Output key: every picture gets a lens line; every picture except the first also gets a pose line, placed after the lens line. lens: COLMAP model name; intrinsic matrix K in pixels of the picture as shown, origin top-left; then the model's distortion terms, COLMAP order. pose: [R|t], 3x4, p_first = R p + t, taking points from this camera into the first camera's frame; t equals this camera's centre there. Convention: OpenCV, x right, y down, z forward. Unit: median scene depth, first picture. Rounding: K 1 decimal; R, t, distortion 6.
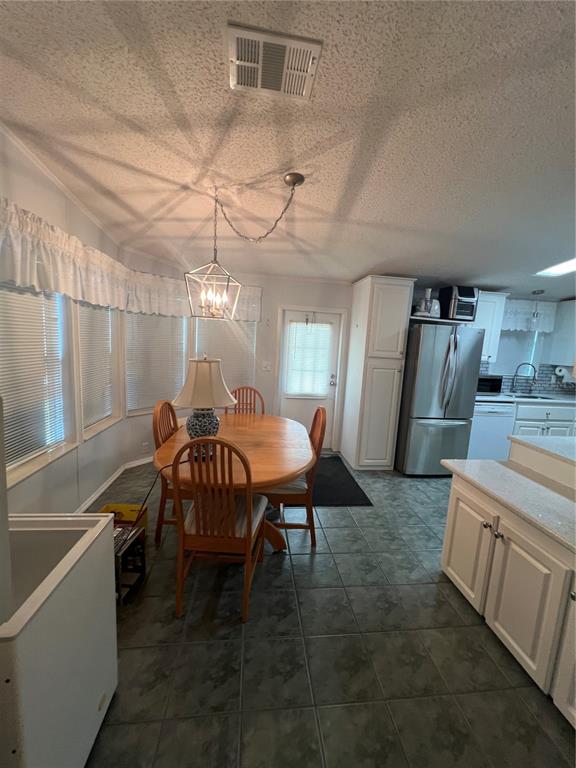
lens RADIAL K [[309.3, 0, 285.4], [0, 309.3, 383.8], [0, 0, 1]] dist [-0.003354, -0.000205]
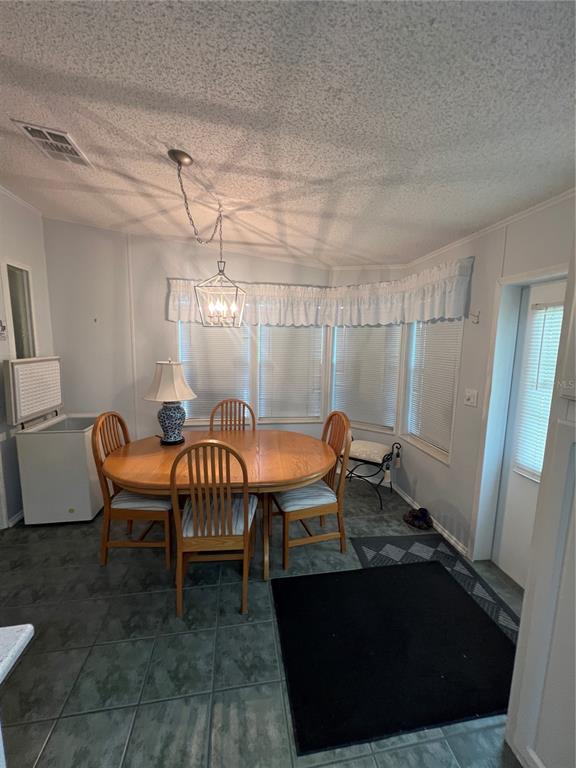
lens RADIAL K [[309.3, 0, 287.3], [0, 309.3, 383.7], [0, 0, 1]] dist [-0.003354, -0.000205]
pose [[0.061803, 0.079100, -0.994949, 0.831917], [-0.151528, 0.986043, 0.068980, -0.127178], [0.986519, 0.146500, 0.072926, 1.156855]]
